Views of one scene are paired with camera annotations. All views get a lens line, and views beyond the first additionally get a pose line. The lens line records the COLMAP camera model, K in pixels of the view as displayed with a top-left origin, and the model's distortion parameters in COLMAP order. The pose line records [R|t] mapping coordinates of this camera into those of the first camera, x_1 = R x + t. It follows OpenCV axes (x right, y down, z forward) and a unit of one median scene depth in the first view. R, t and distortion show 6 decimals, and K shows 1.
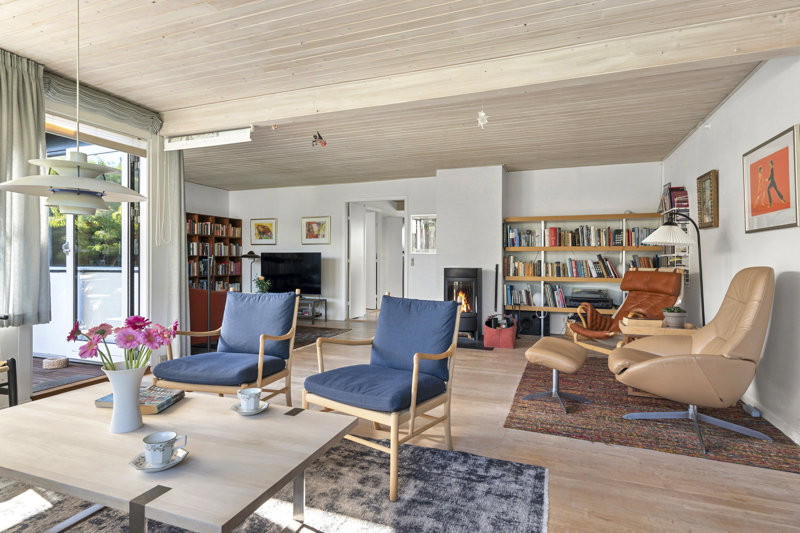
lens RADIAL K [[422.2, 0, 401.6], [0, 422.2, 262.8], [0, 0, 1]] dist [0.003306, 0.000574]
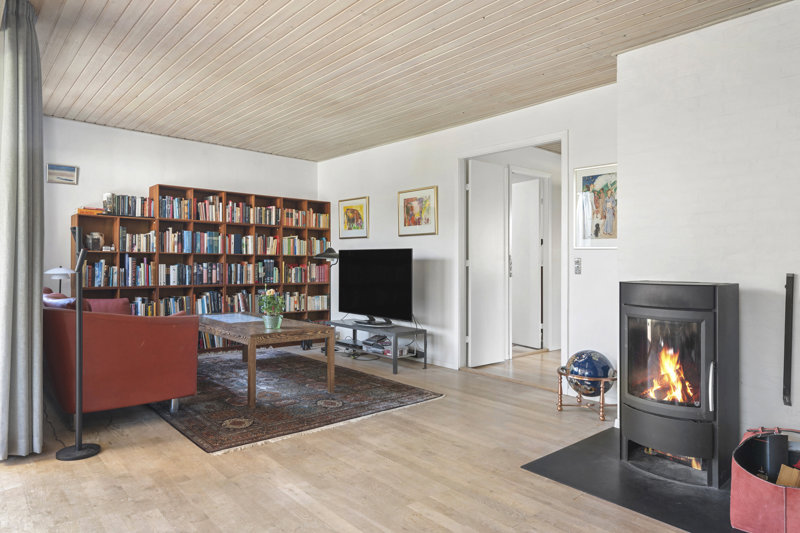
lens RADIAL K [[497.1, 0, 397.3], [0, 497.1, 264.3], [0, 0, 1]] dist [0.009596, 0.000815]
pose [[0.880716, 0.006176, -0.473604, 0.105184], [-0.008396, 0.999961, -0.002574, -0.000878], [0.473570, 0.006243, 0.880734, 0.371971]]
